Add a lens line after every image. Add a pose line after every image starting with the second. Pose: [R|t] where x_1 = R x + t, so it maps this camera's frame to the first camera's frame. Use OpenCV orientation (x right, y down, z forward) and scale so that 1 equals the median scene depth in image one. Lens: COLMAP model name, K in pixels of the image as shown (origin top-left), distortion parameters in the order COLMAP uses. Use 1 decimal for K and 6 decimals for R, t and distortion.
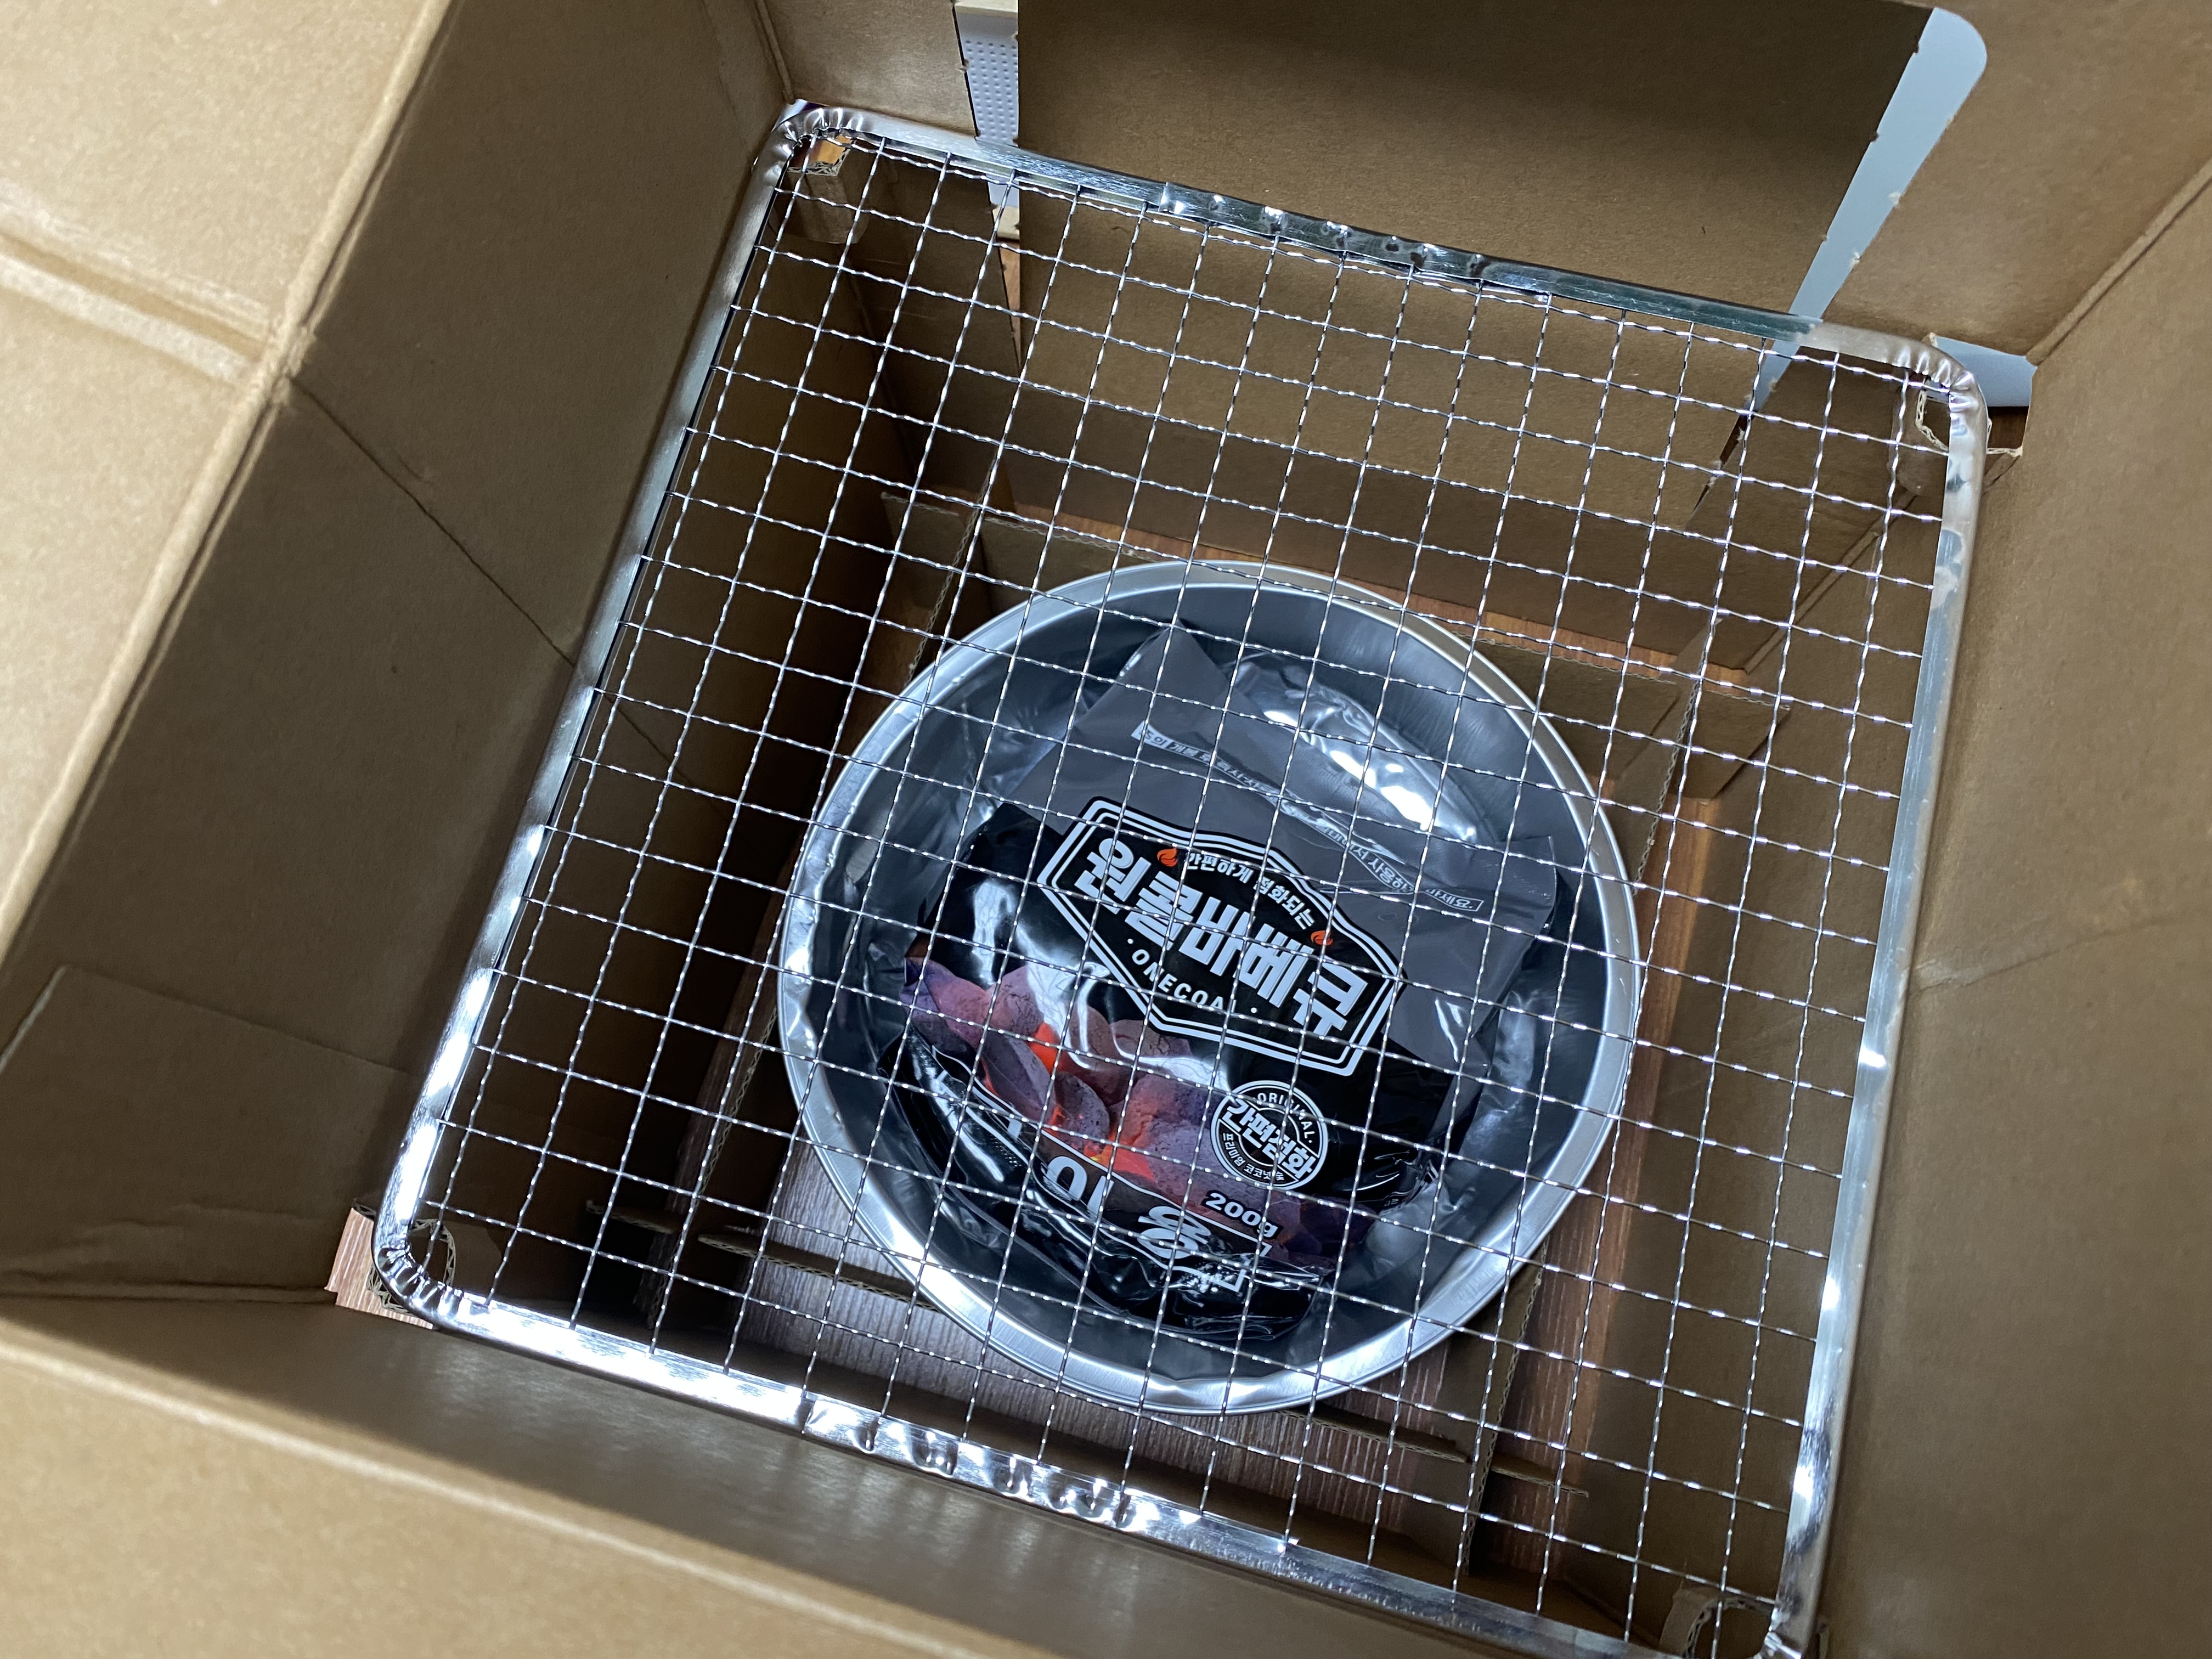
lens RADIAL K [[1746.2, 0, 1106.0], [0, 1746.2, 829.5], [0, 0, 1]] dist [0.115158, -0.000014]
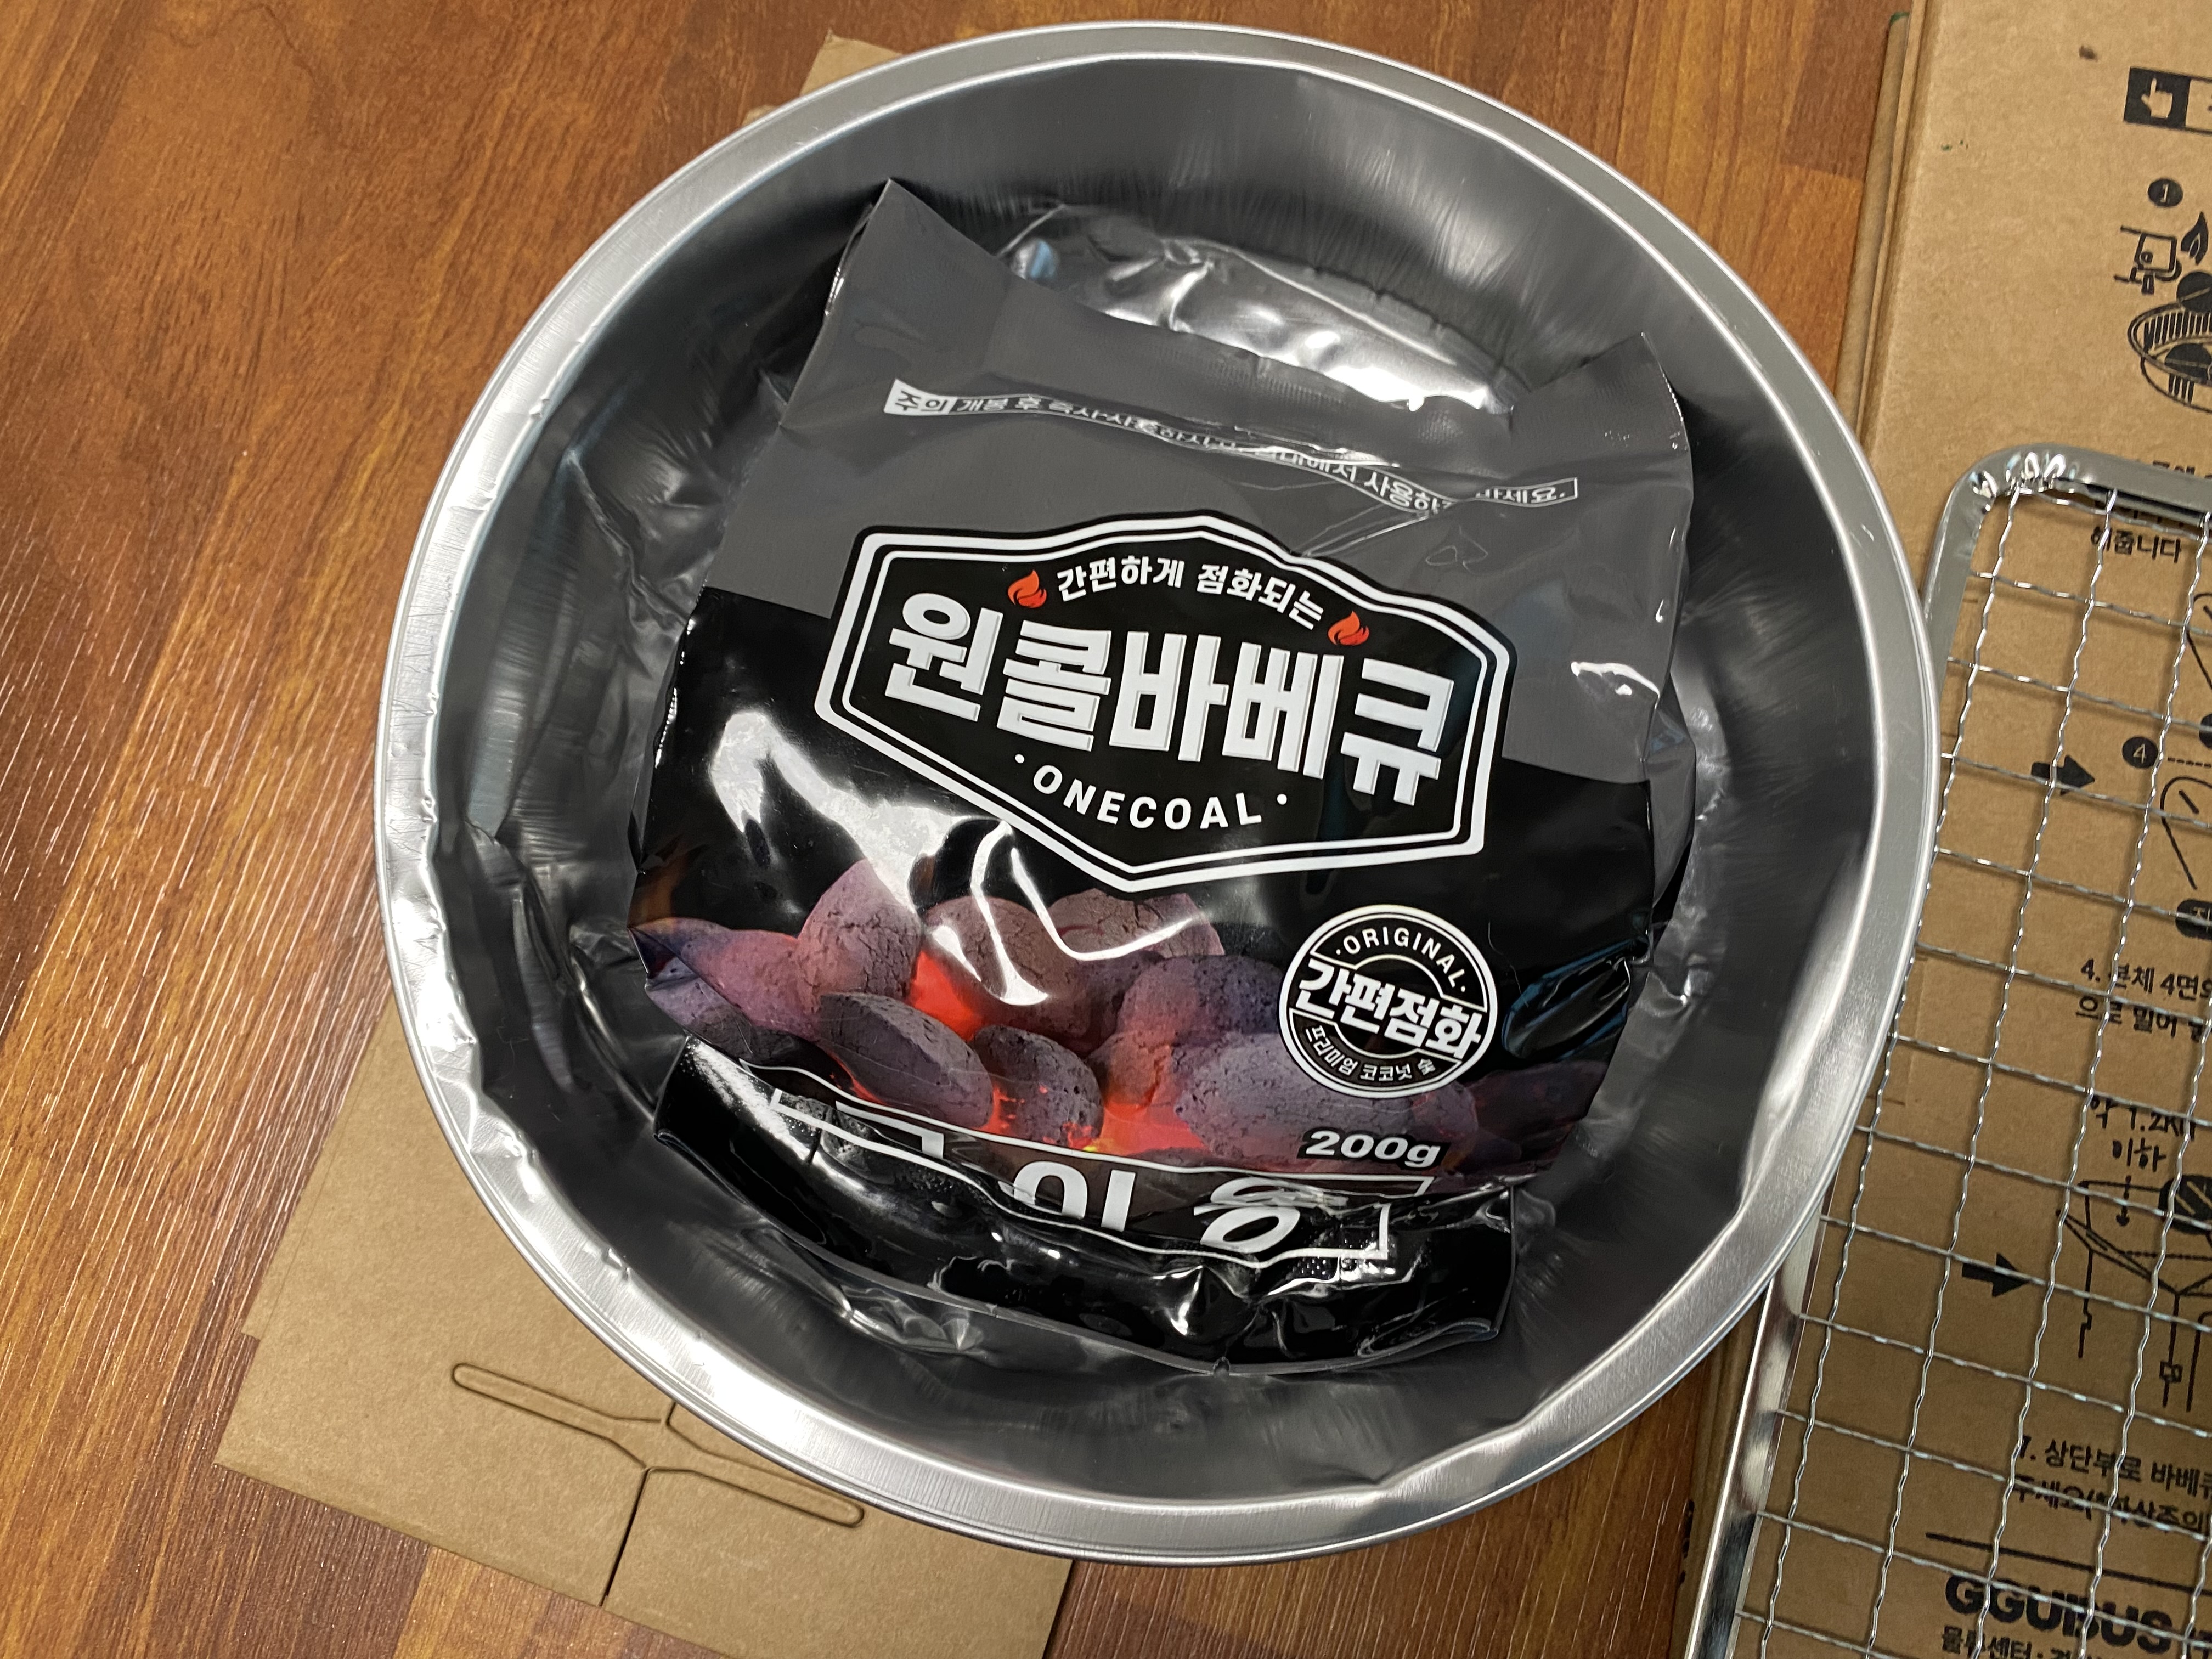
lens RADIAL K [[1746.2, 0, 1106.0], [0, 1746.2, 829.5], [0, 0, 1]] dist [0.115158, -0.000014]
pose [[0.933692, -0.345074, 0.095618, -0.020310], [0.333714, 0.935382, 0.117024, 0.030206], [-0.129821, -0.077355, 0.988515, 0.461841]]
